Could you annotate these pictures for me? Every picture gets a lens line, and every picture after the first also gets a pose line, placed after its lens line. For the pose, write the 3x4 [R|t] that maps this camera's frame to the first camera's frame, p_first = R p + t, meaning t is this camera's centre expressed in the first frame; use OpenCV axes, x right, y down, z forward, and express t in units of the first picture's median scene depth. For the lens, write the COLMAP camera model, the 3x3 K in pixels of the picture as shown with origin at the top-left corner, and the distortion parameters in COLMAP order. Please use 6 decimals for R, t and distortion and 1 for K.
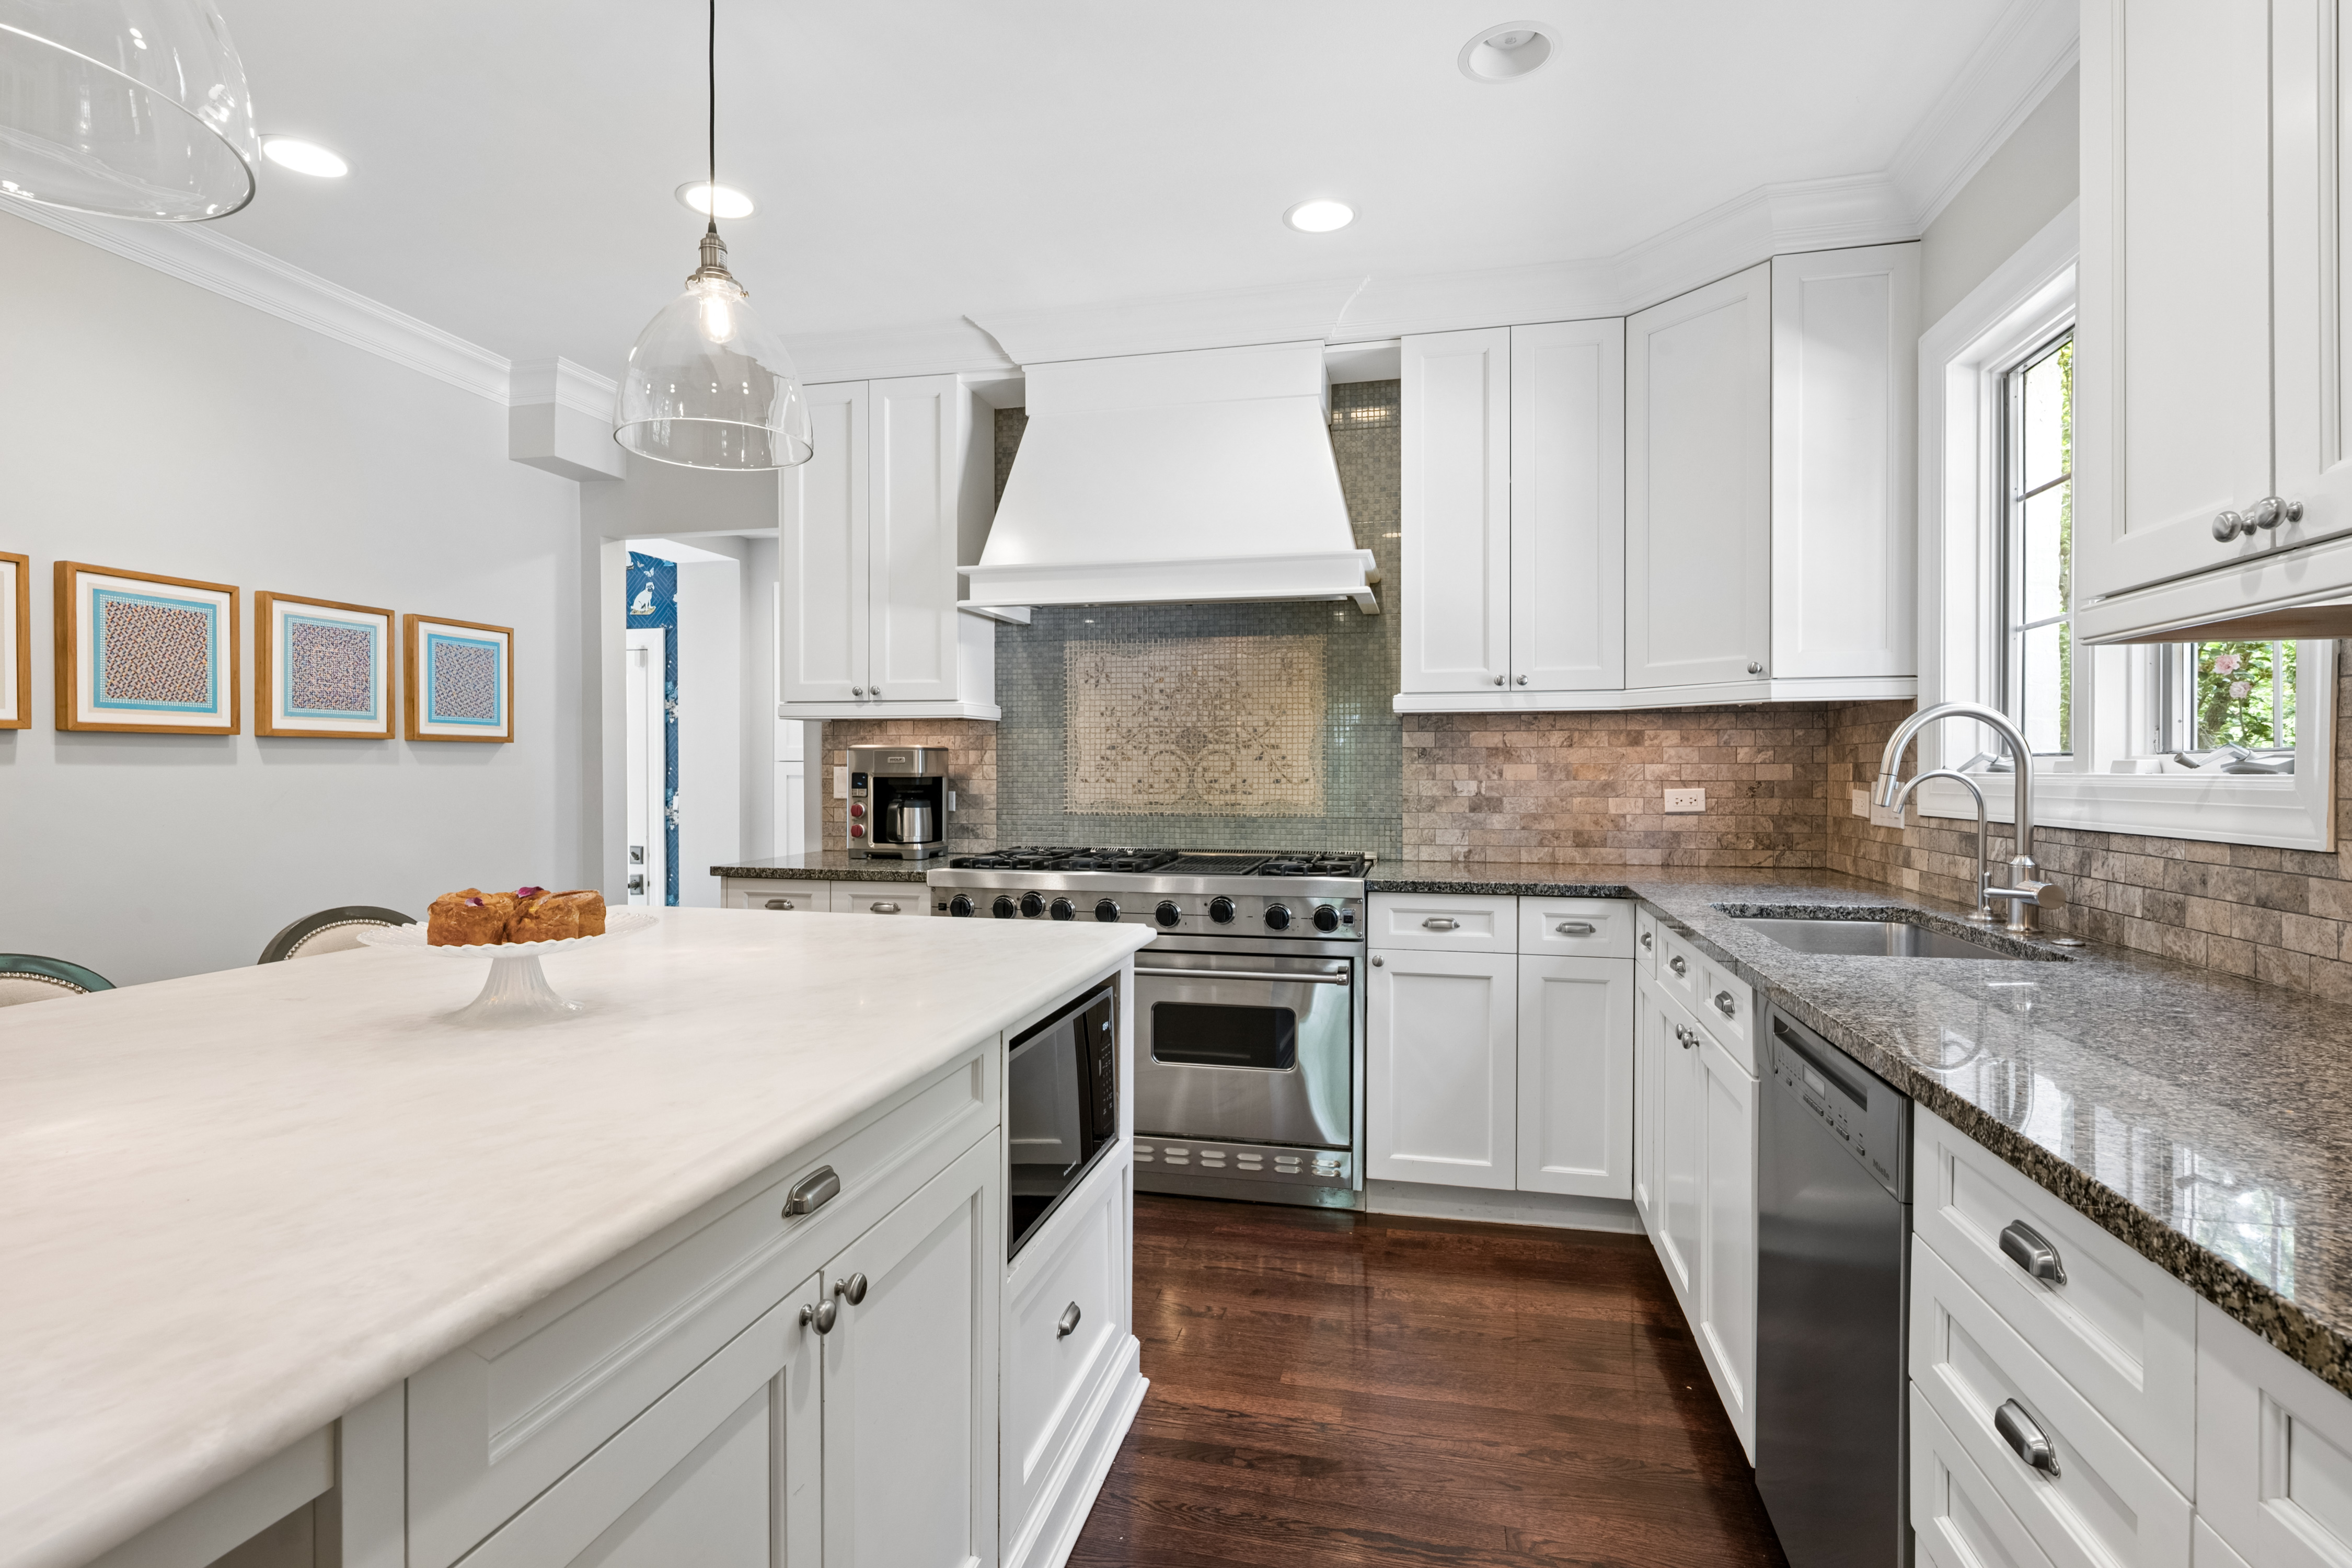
lens RADIAL K [[1139.8, 0, 1169.5], [0, 1139.8, 770.5], [0, 0, 1]] dist [-0.003649, 0.000671]
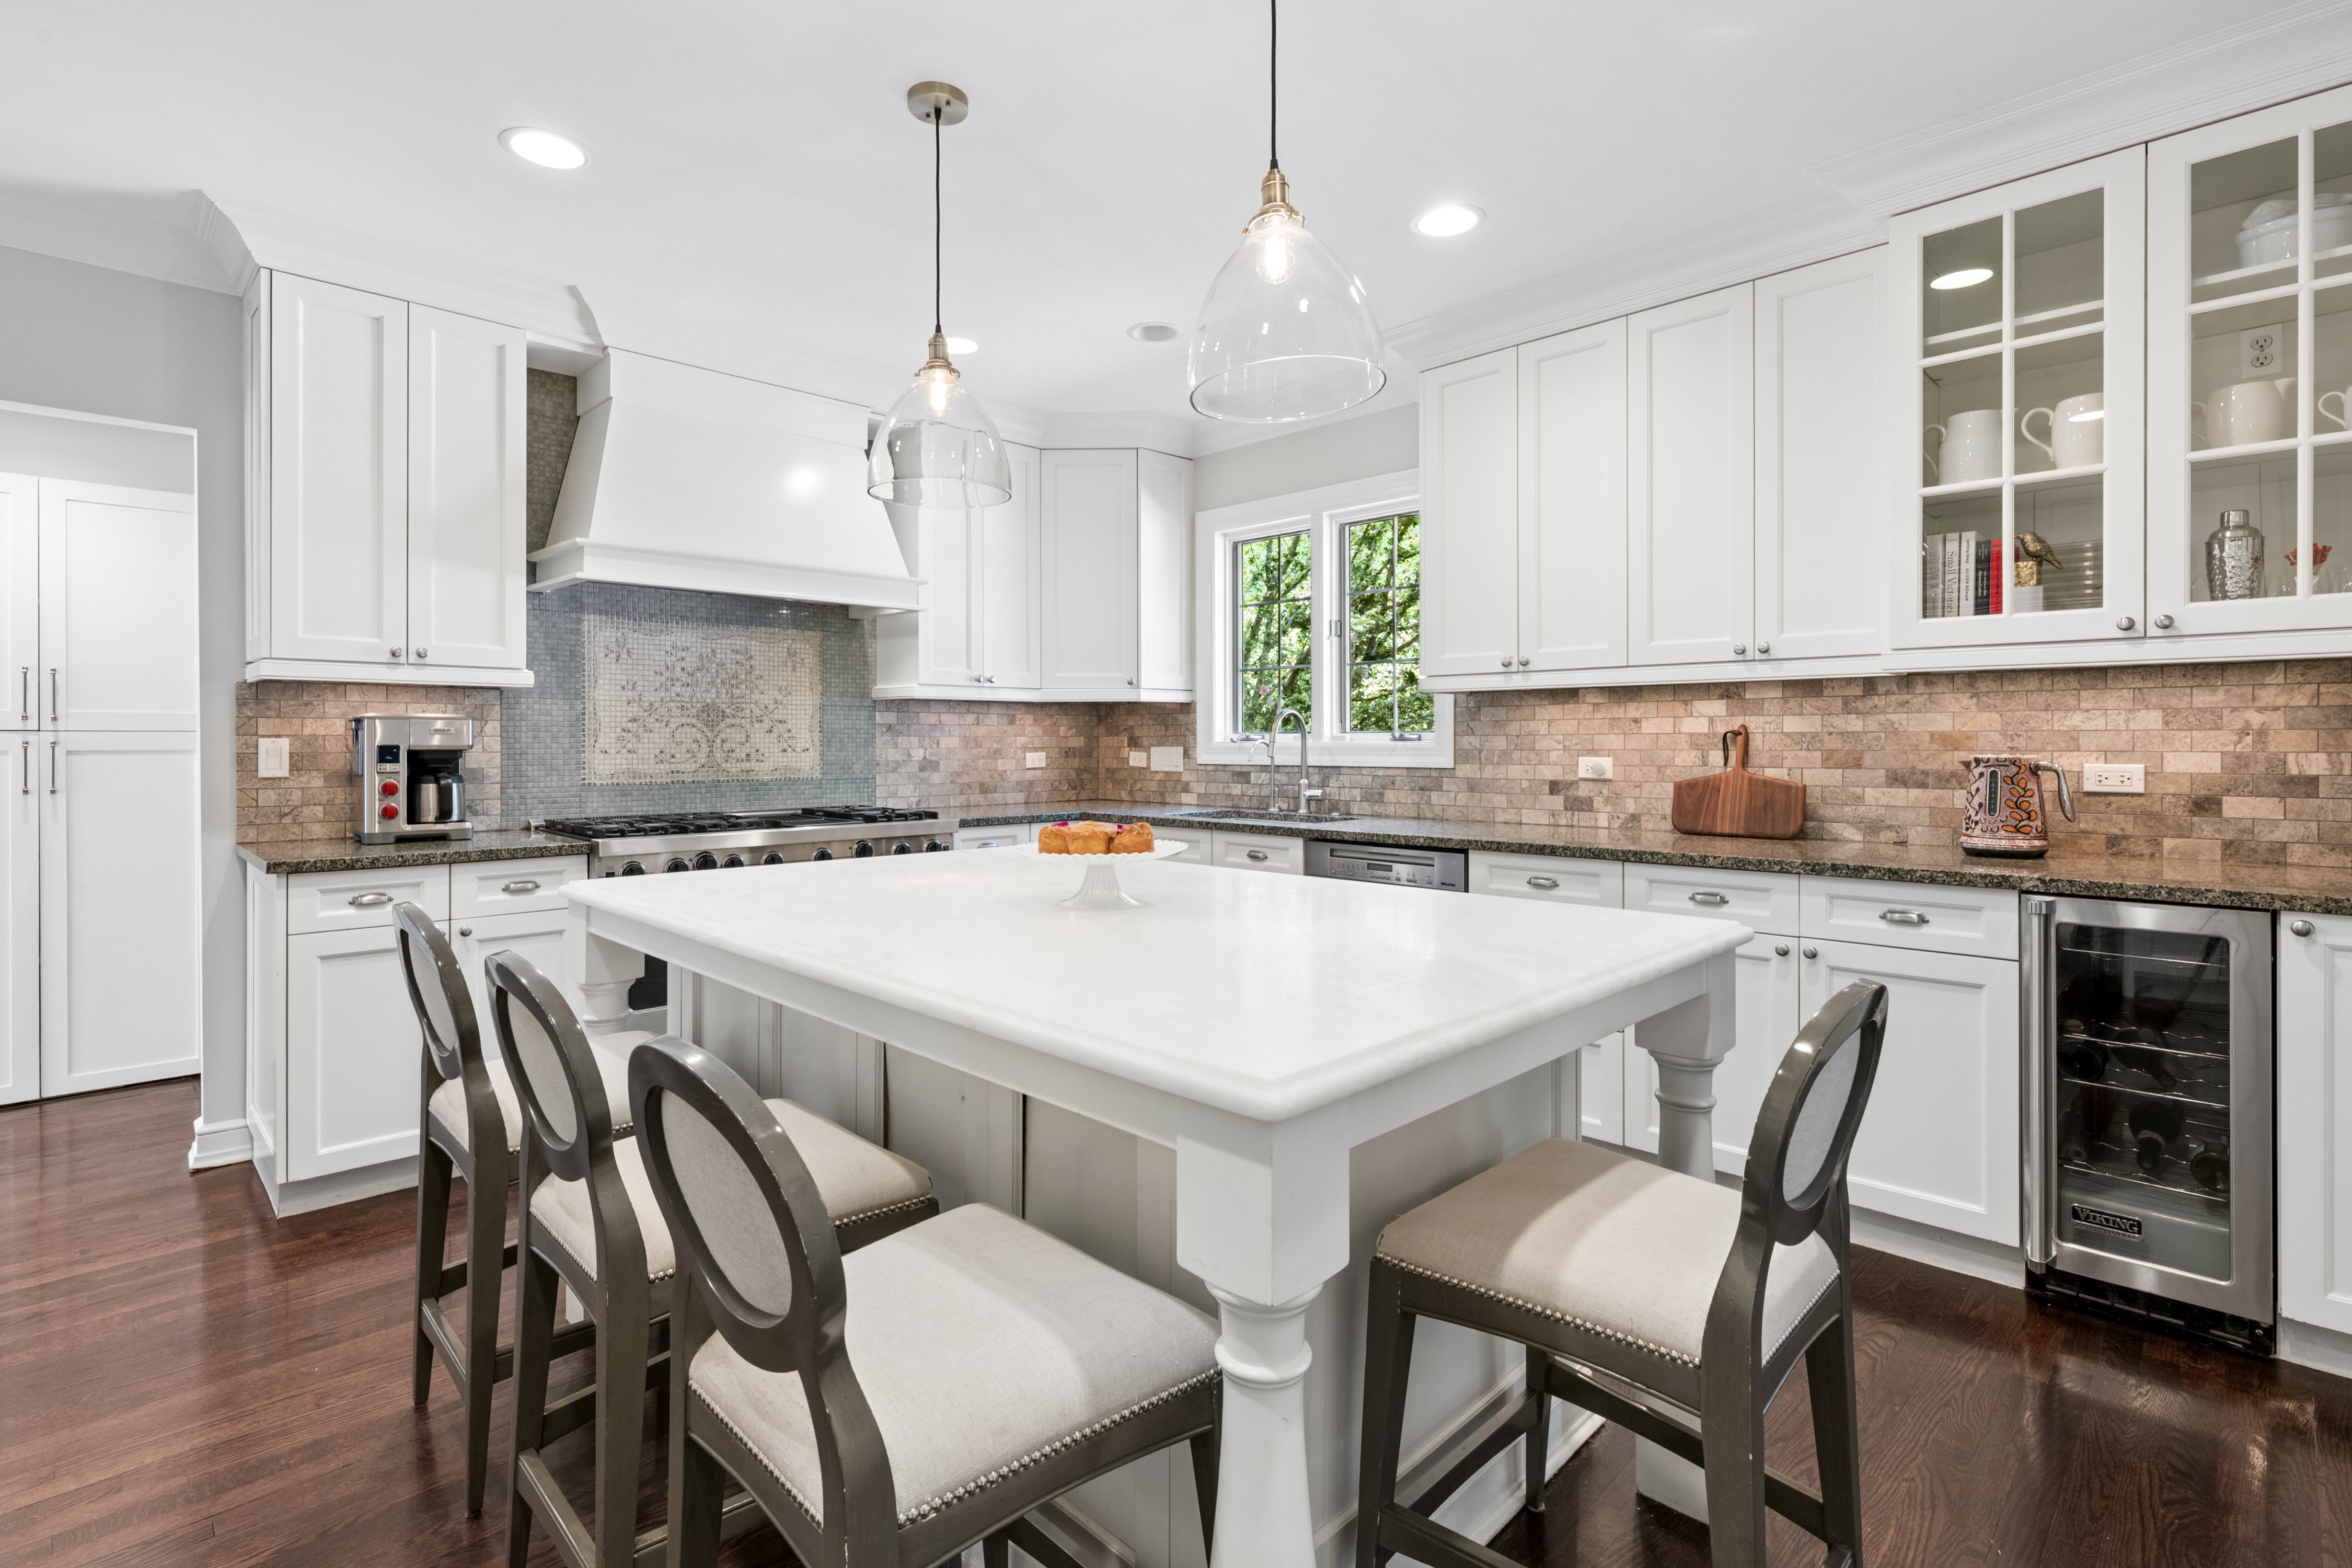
lens RADIAL K [[1080.5, 0, 1167.1], [0, 1080.5, 746.6], [0, 0, 1]] dist [-0.005221, -0.000293]
pose [[0.539831, -0.005980, 0.841752, -0.665463], [0.001973, 0.999981, 0.005838, -0.000531], [-0.841771, -0.001491, 0.539833, 0.050403]]
